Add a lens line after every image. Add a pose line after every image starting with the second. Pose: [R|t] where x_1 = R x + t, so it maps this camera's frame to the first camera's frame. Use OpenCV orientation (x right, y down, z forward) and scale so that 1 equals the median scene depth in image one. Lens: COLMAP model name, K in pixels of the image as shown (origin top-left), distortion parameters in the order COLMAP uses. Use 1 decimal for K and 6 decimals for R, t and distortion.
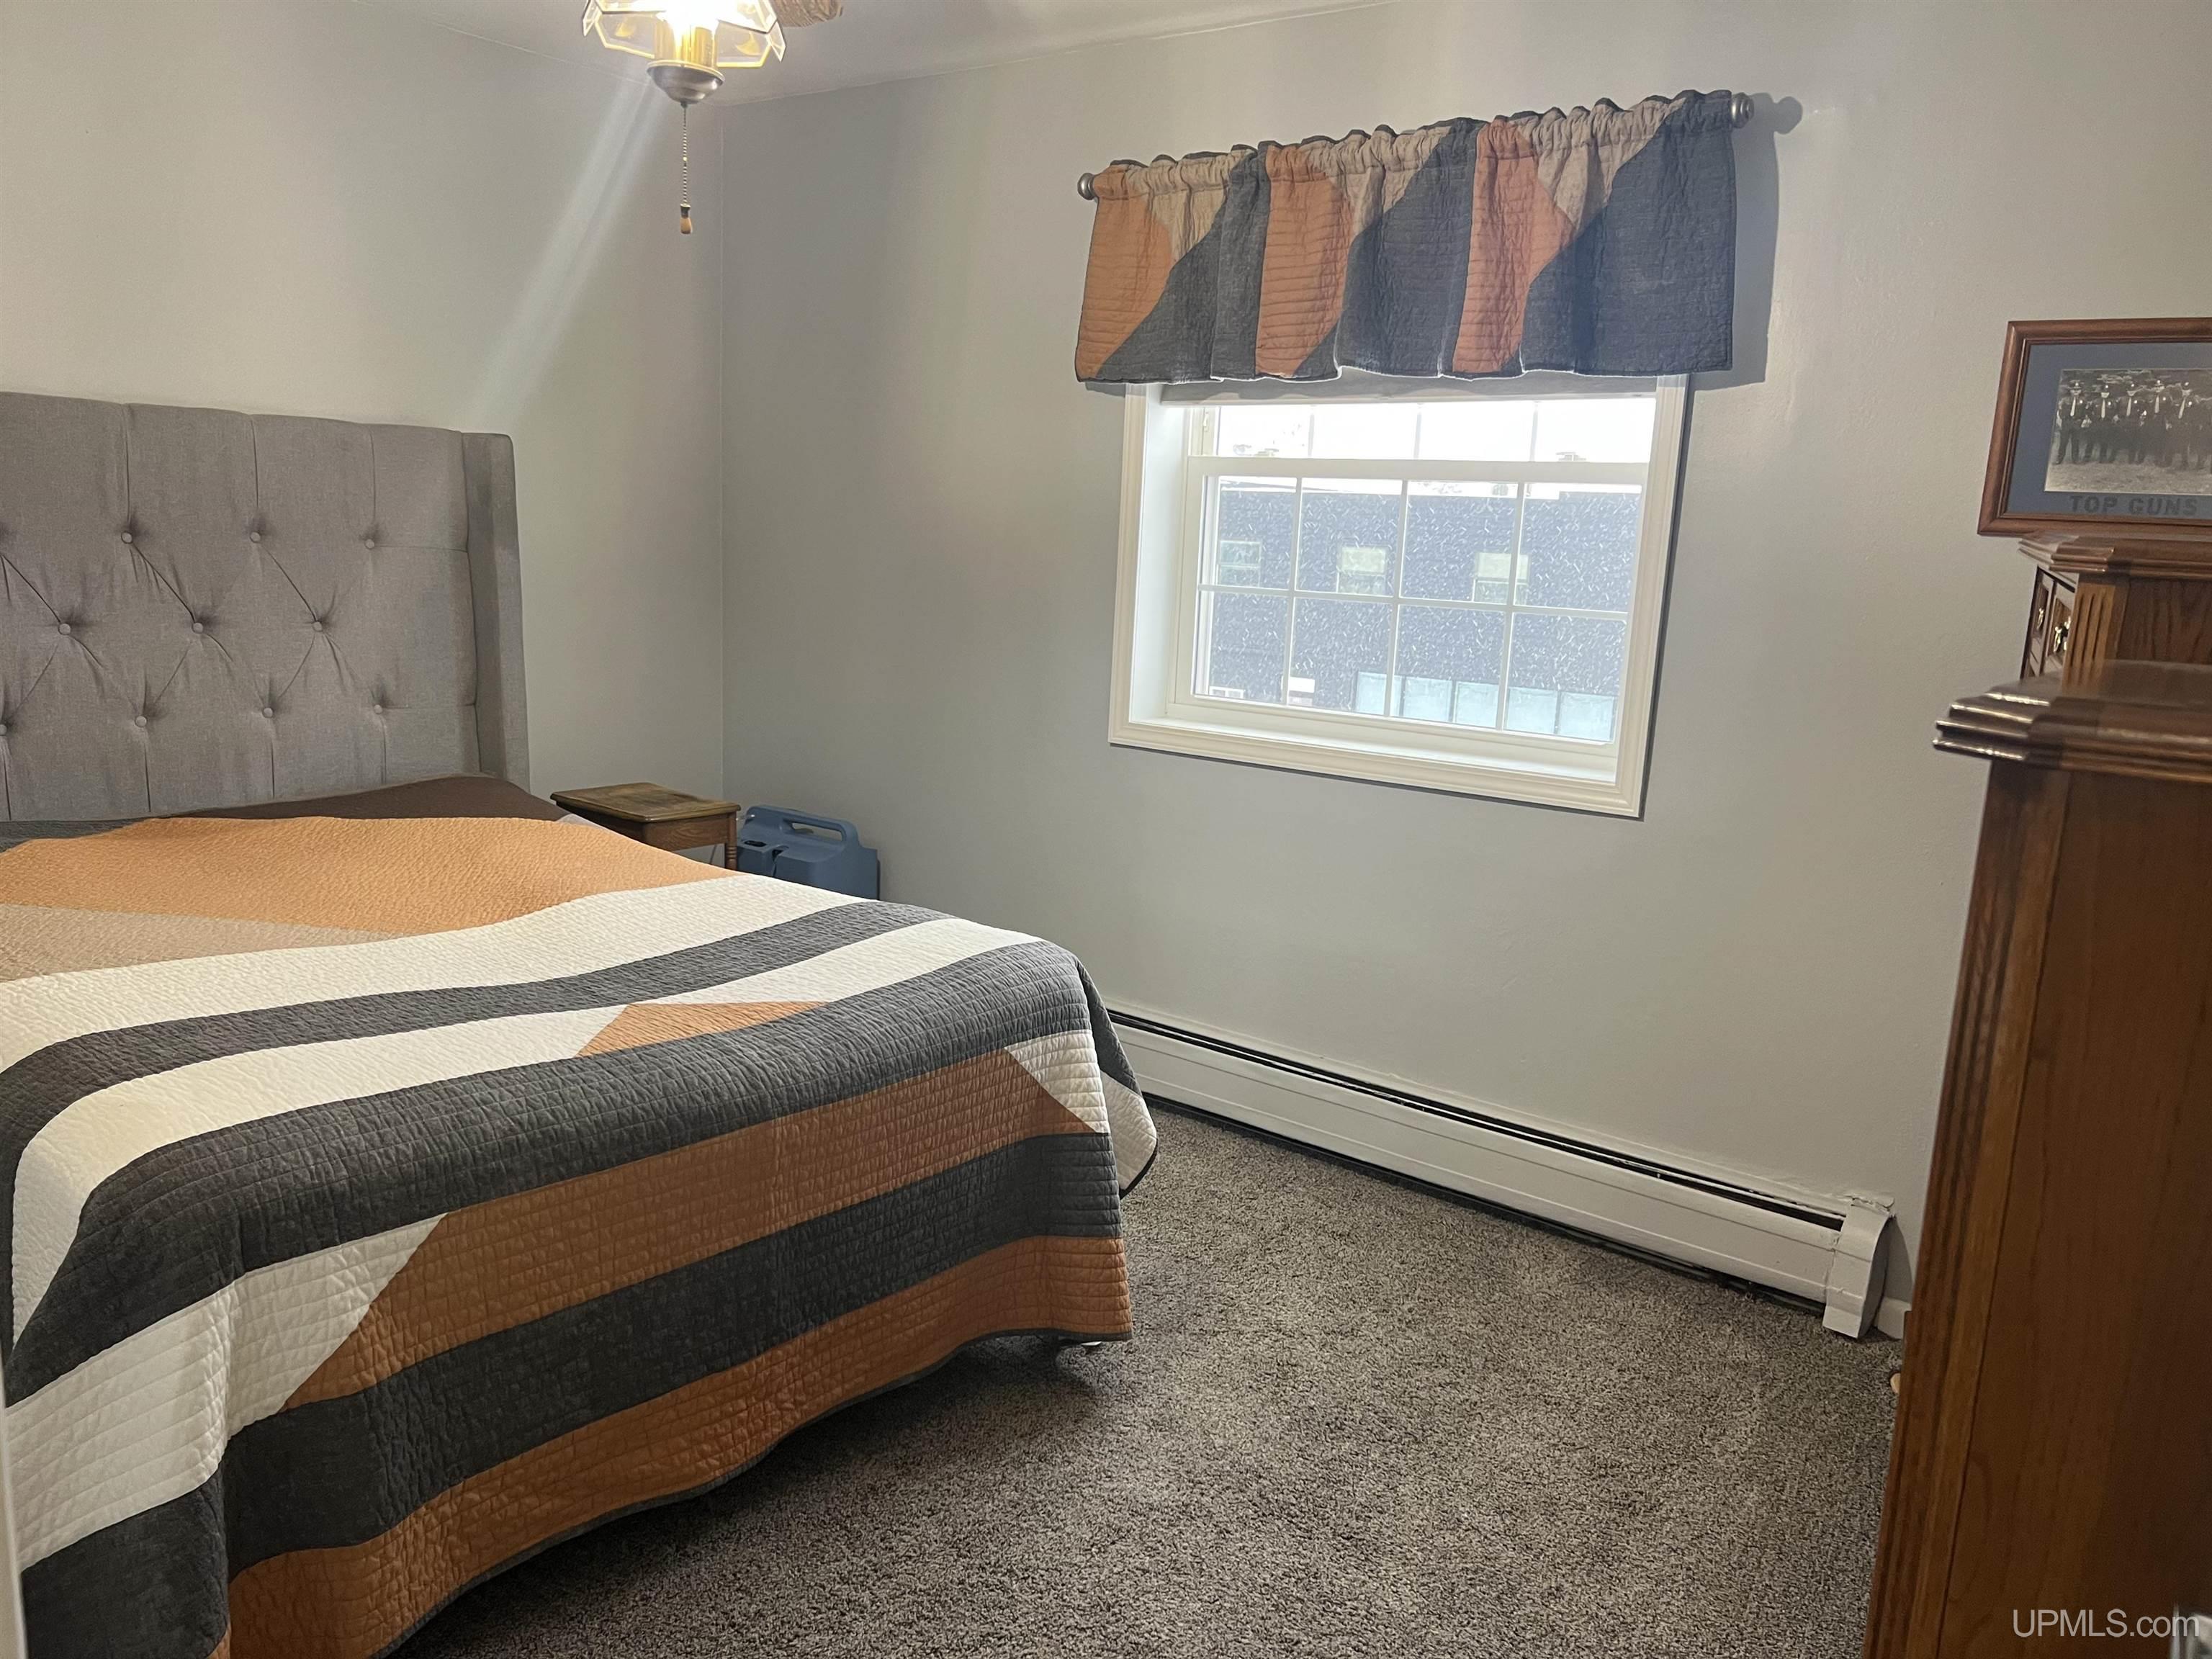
lens RADIAL K [[1677.6, 0, 1116.6], [0, 1677.6, 846.0], [0, 0, 1]] dist [0.025218, -0.035121]
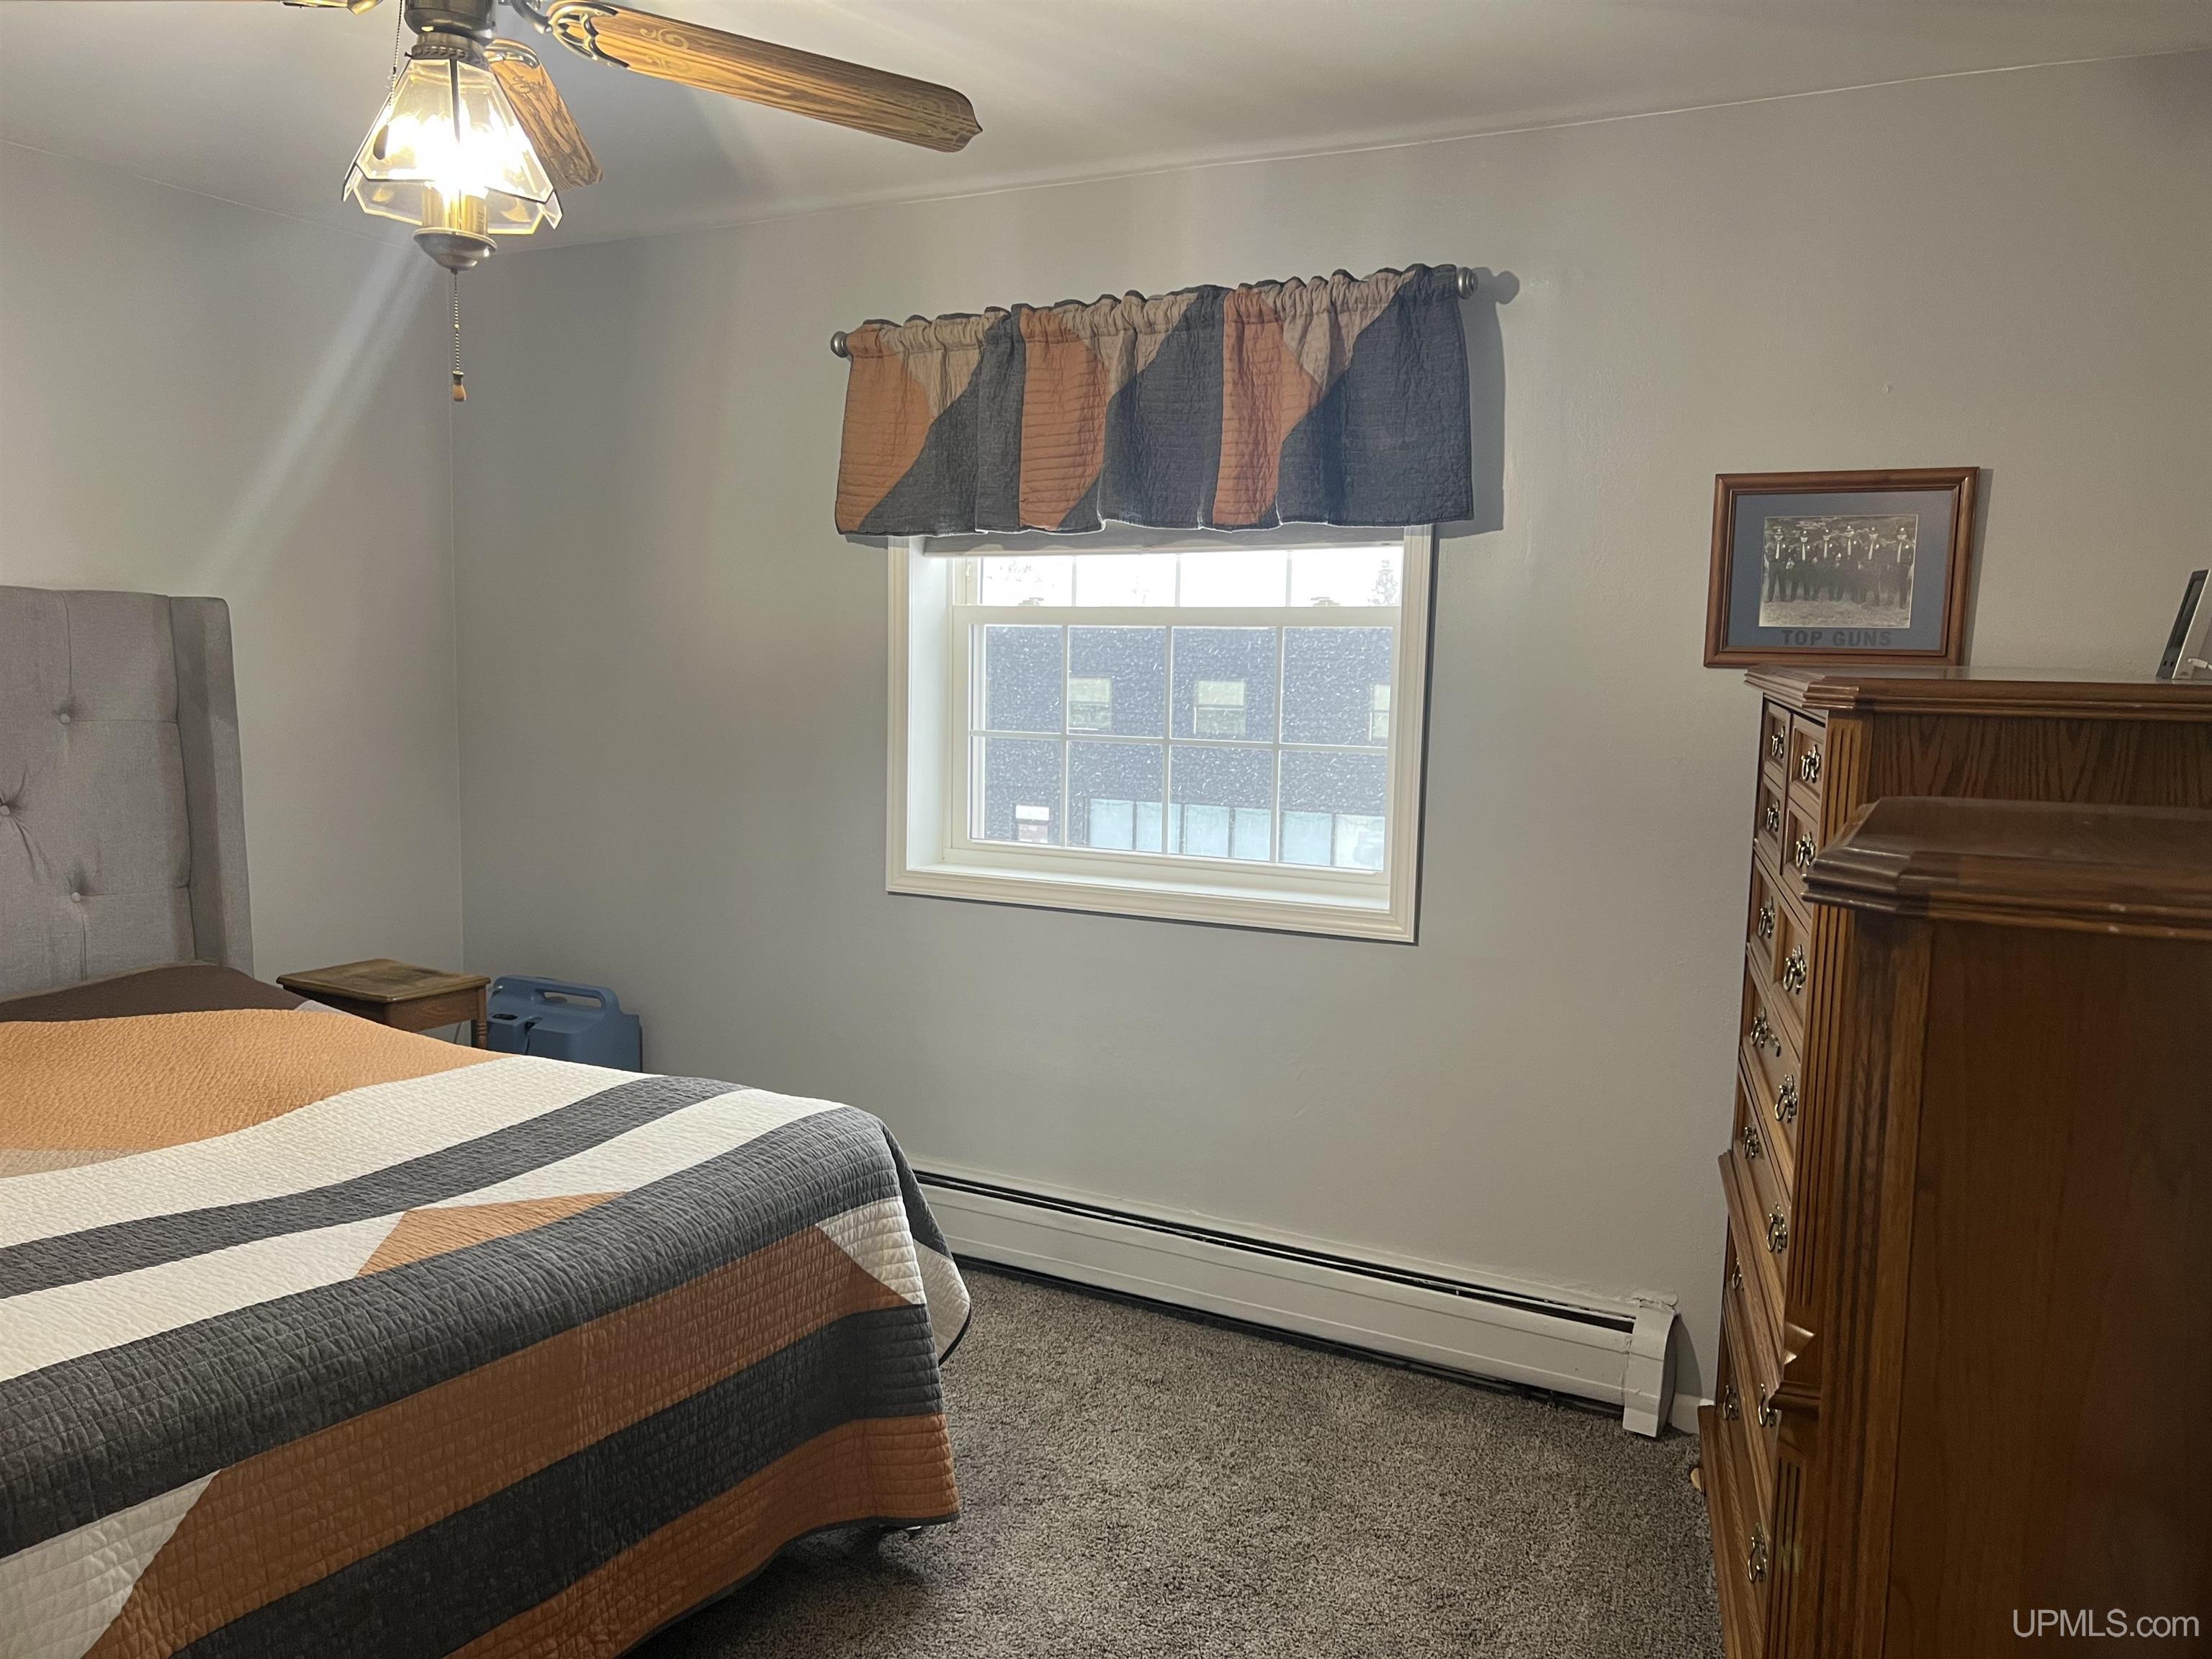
lens RADIAL K [[1677.6, 0, 1116.6], [0, 1677.6, 846.0], [0, 0, 1]] dist [0.025218, -0.035121]
pose [[0.985006, -0.044951, 0.166559, -0.045135], [0.057303, 0.995892, -0.070115, -0.016771], [-0.162723, 0.078608, 0.983535, 0.008927]]
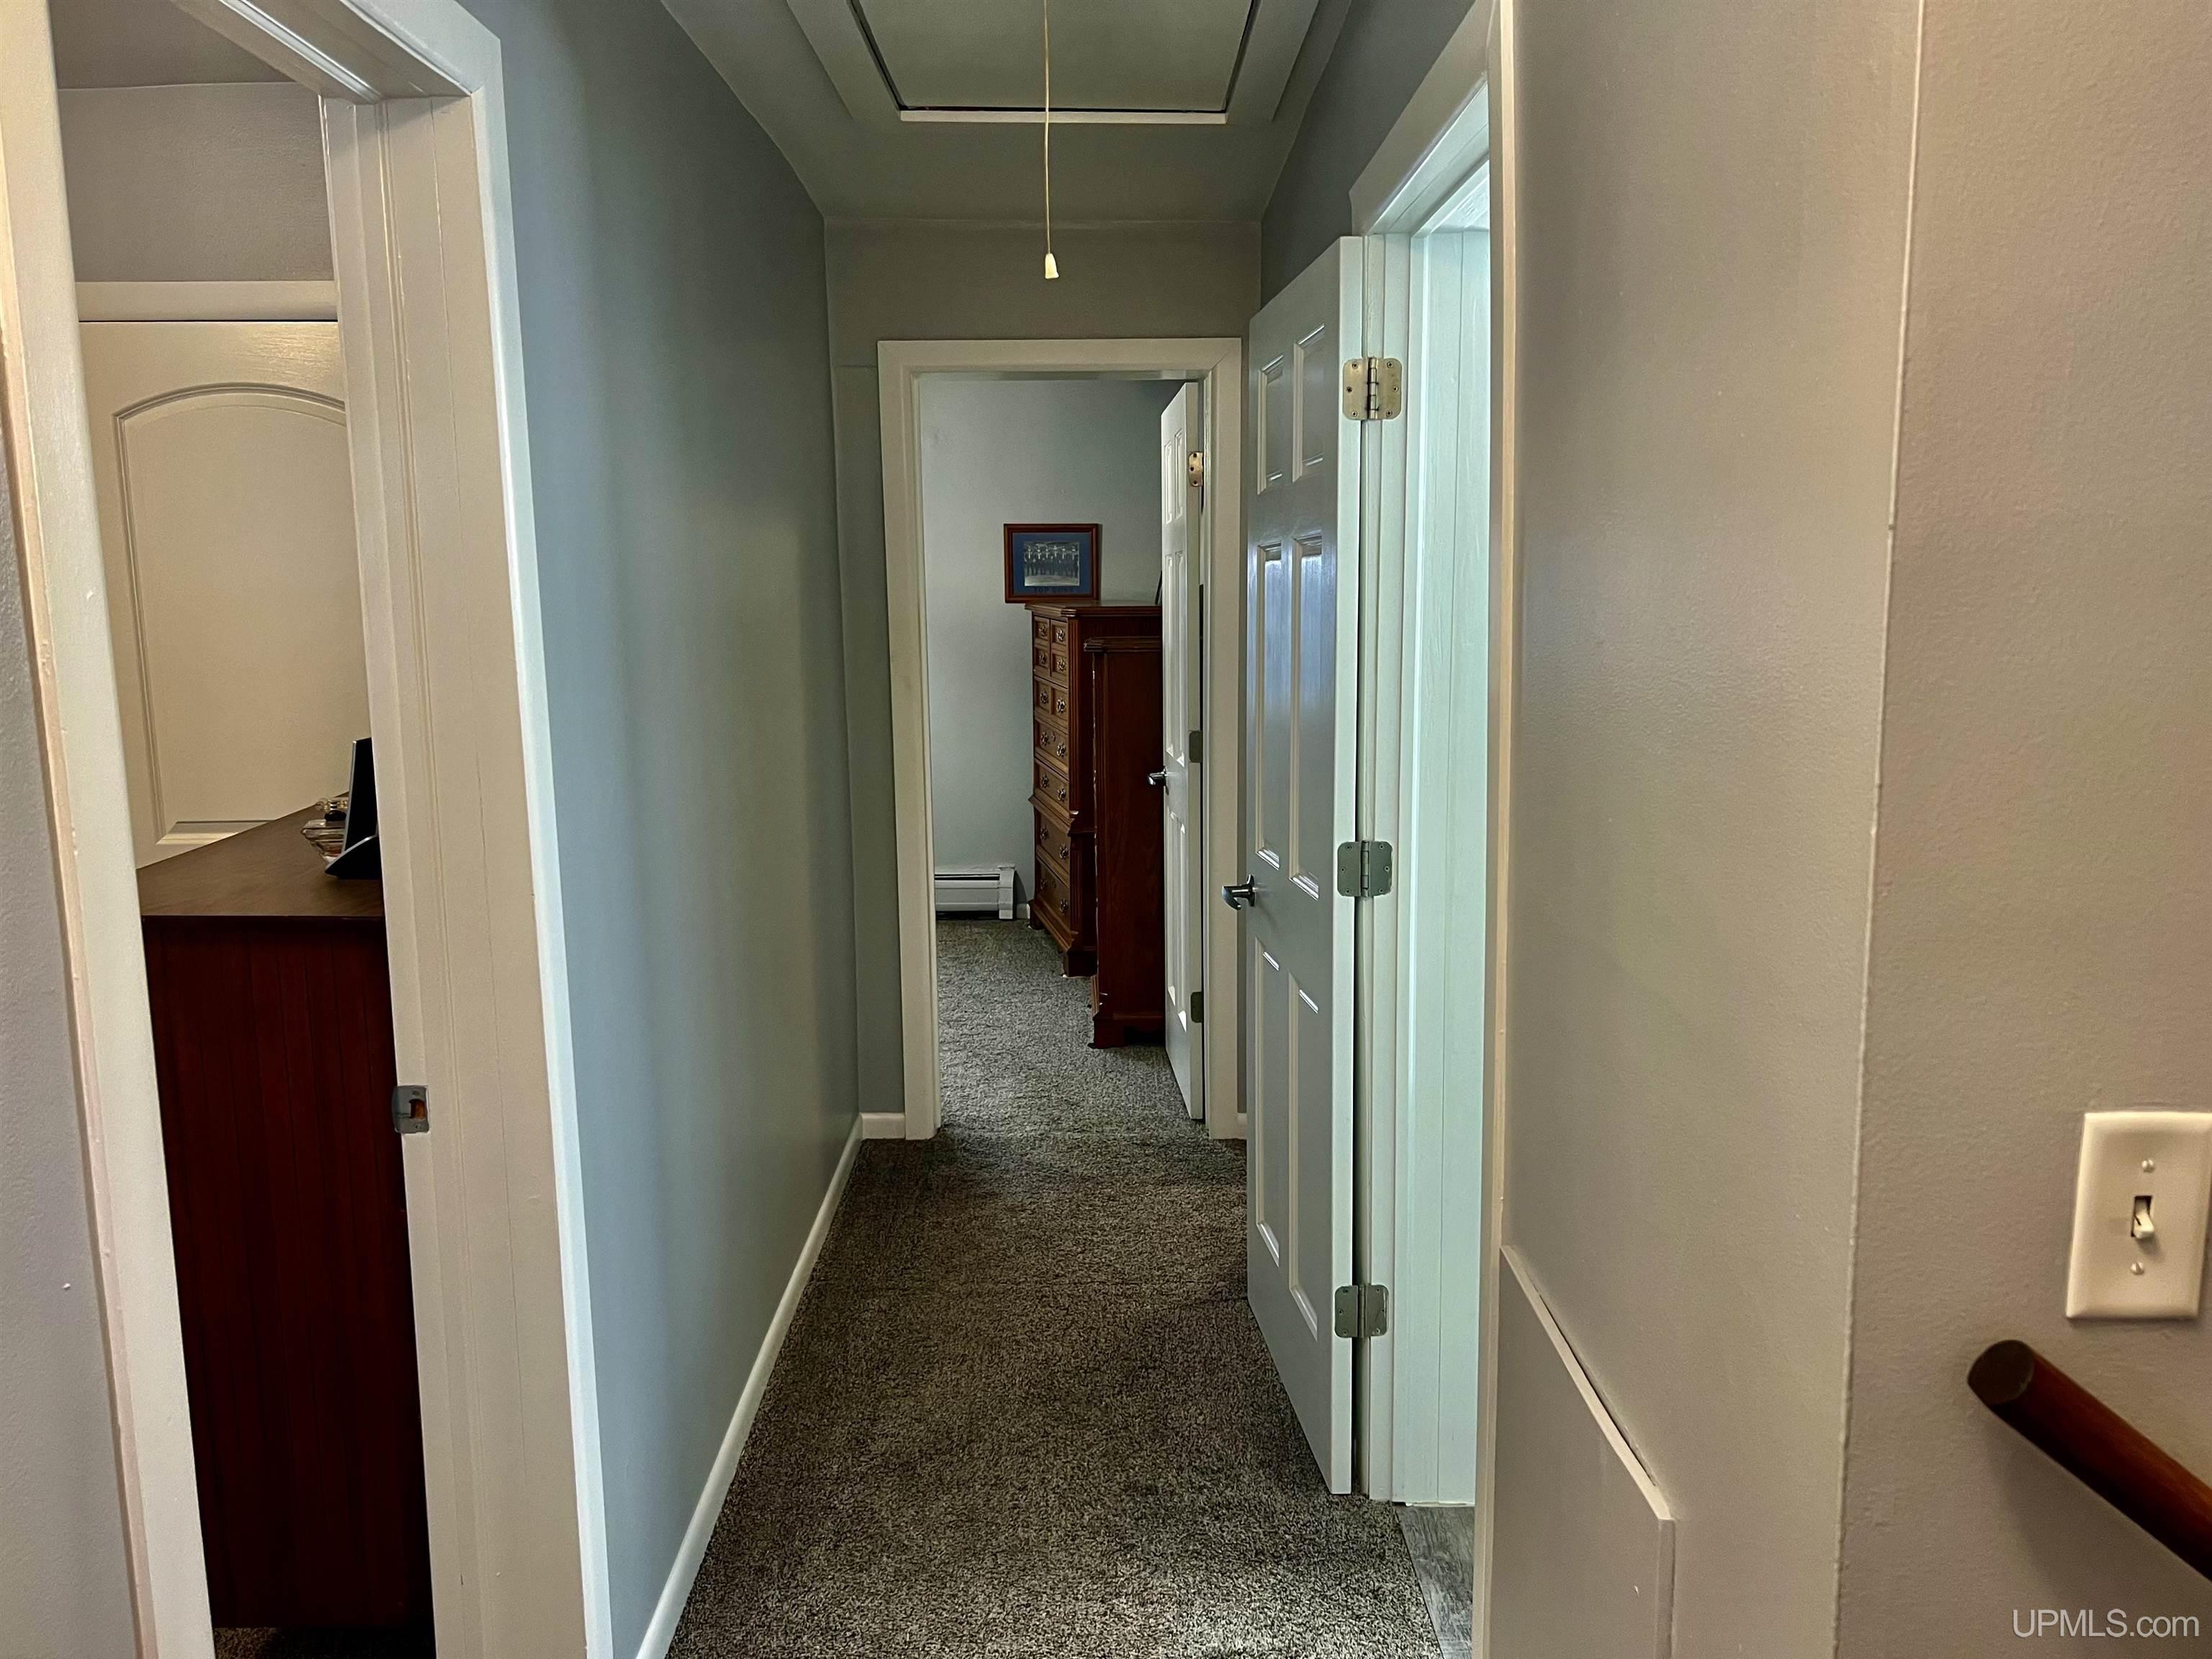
lens RADIAL K [[1677.6, 0, 1116.6], [0, 1677.6, 846.0], [0, 0, 1]] dist [0.025218, -0.035121]
pose [[0.788957, -0.146675, 0.596686, -0.990876], [0.163335, 0.986216, 0.026461, 0.152436], [-0.592342, 0.076583, 0.802038, -1.203180]]
